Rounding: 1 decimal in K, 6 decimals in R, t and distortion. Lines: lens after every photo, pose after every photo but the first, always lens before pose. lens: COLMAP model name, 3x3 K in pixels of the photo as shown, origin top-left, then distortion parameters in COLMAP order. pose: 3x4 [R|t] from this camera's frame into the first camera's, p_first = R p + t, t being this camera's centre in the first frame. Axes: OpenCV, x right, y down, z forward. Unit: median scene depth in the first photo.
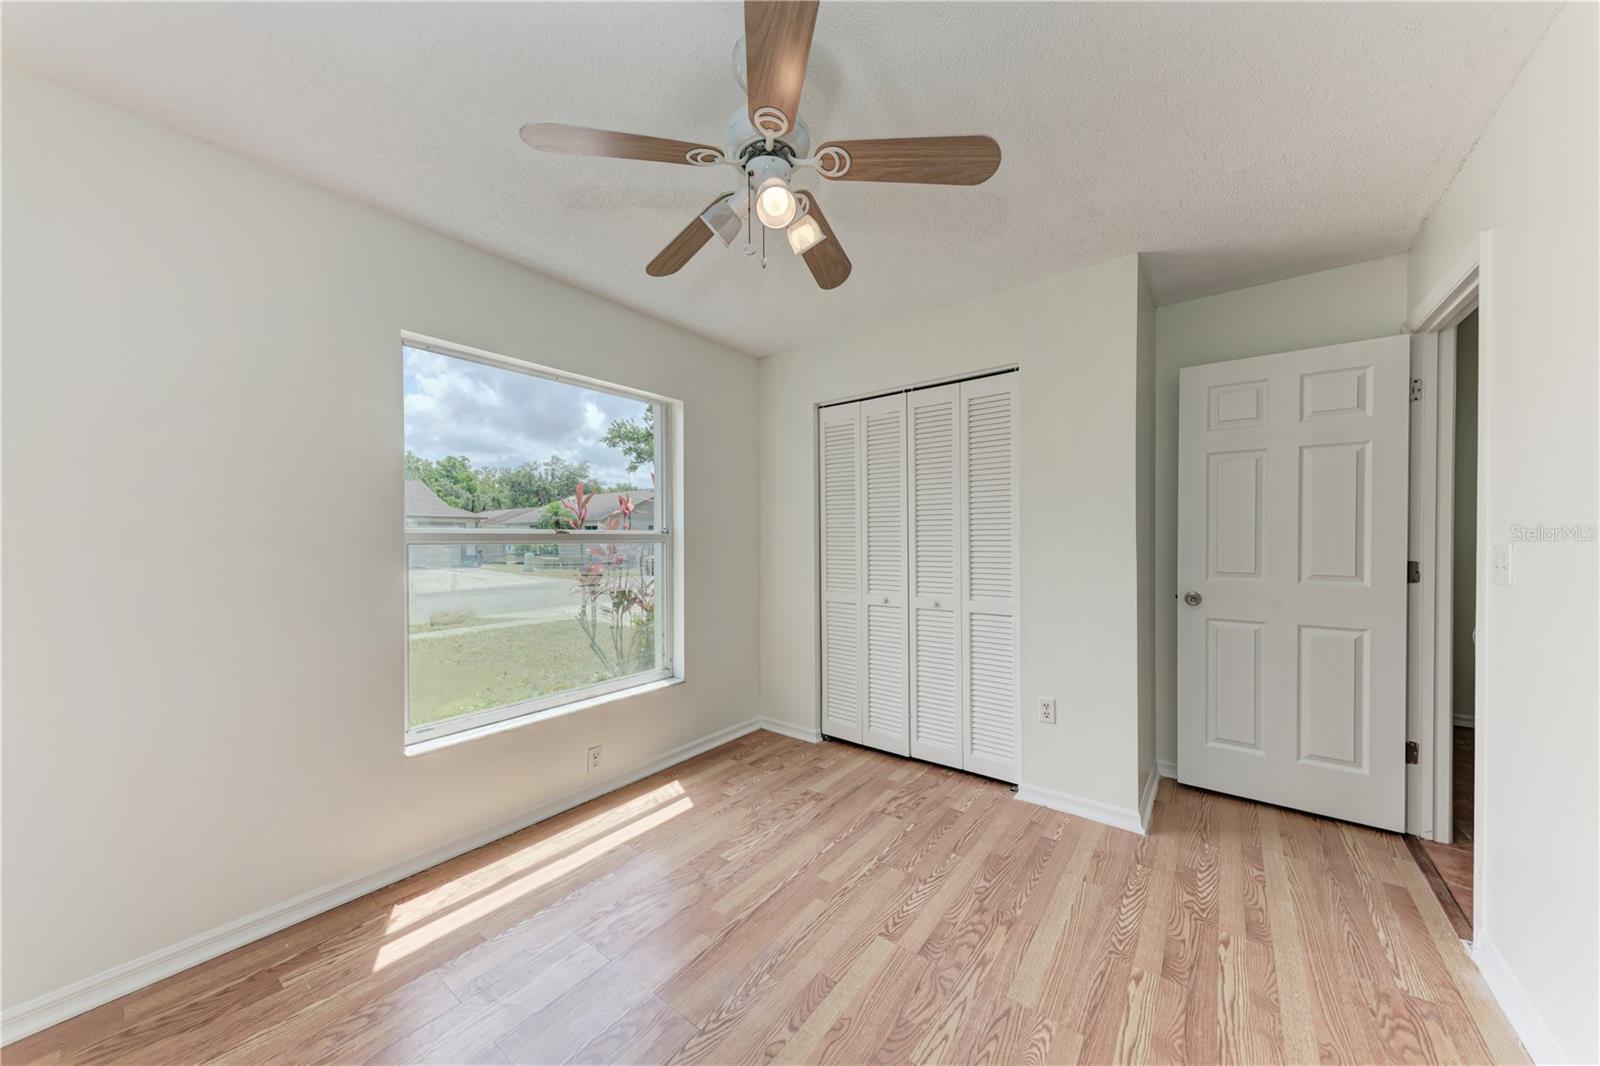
lens RADIAL K [[548.3, 0, 806.6], [0, 548.3, 534.2], [0, 0, 1]] dist [0.009553, -0.002570]
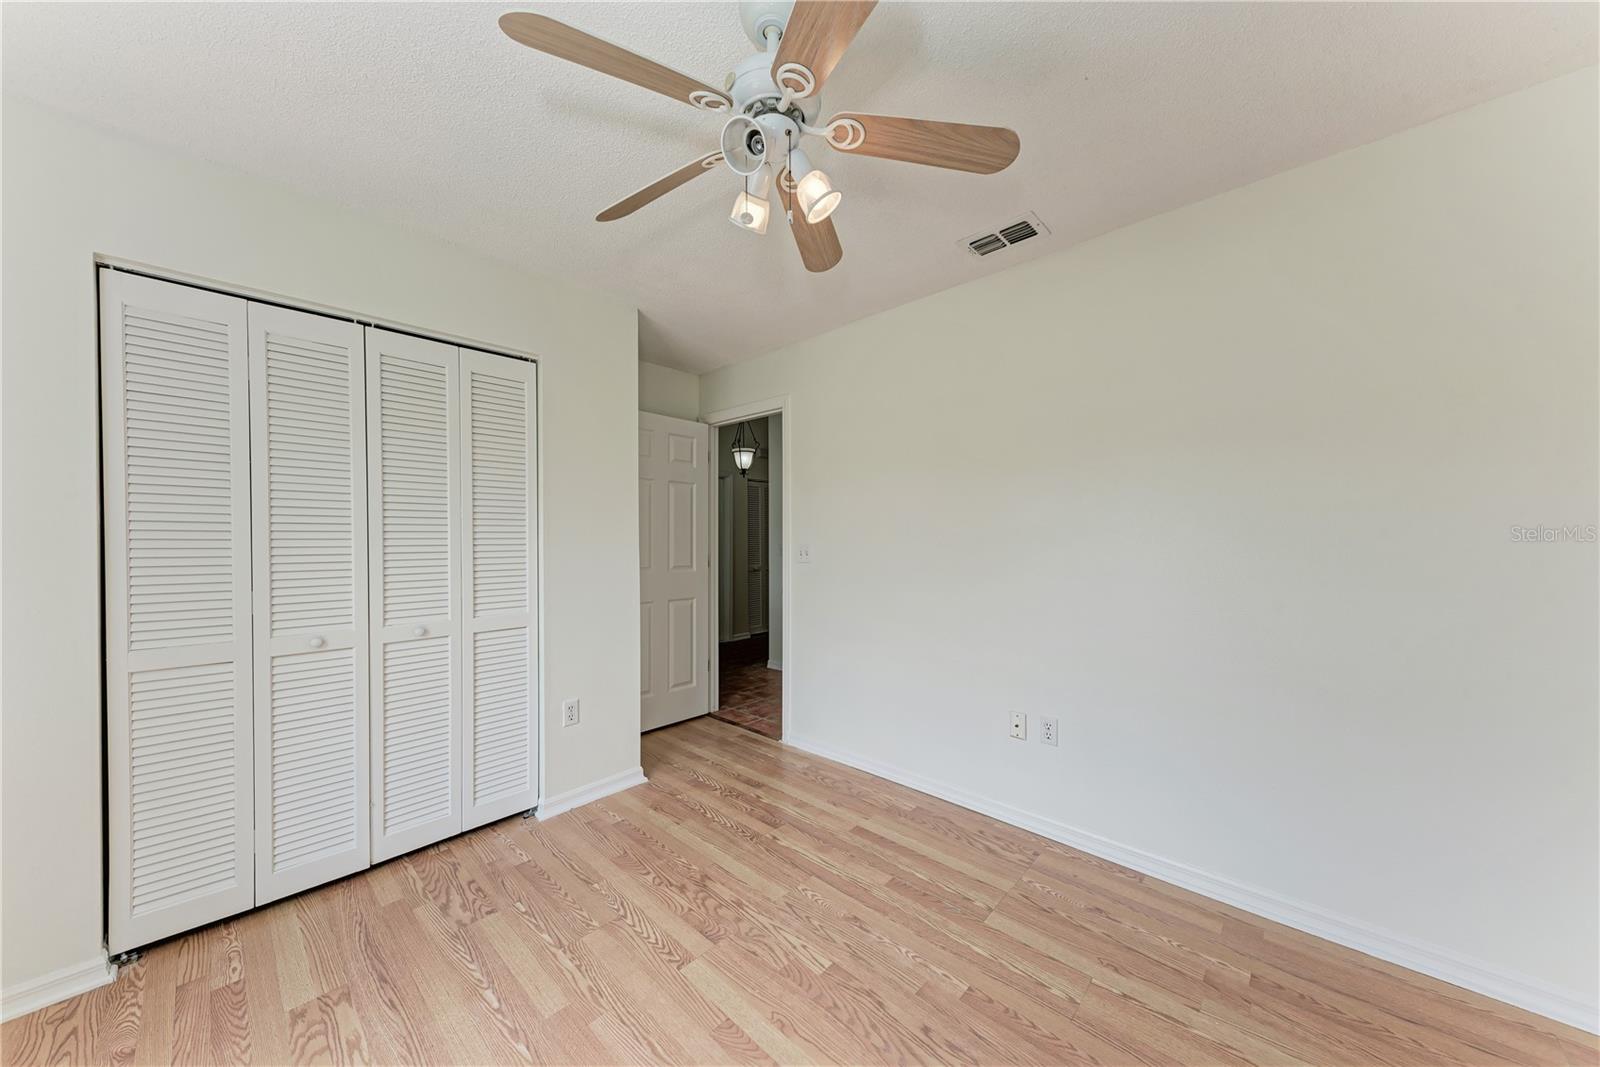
lens RADIAL K [[548.3, 0, 804.5], [0, 548.3, 537.1], [0, 0, 1]] dist [0.009553, -0.002570]
pose [[0.086032, 0.010652, 0.996235, -0.636911], [0.000218, 0.999943, -0.010711, 0.011473], [-0.996292, 0.001138, 0.086025, 0.583080]]
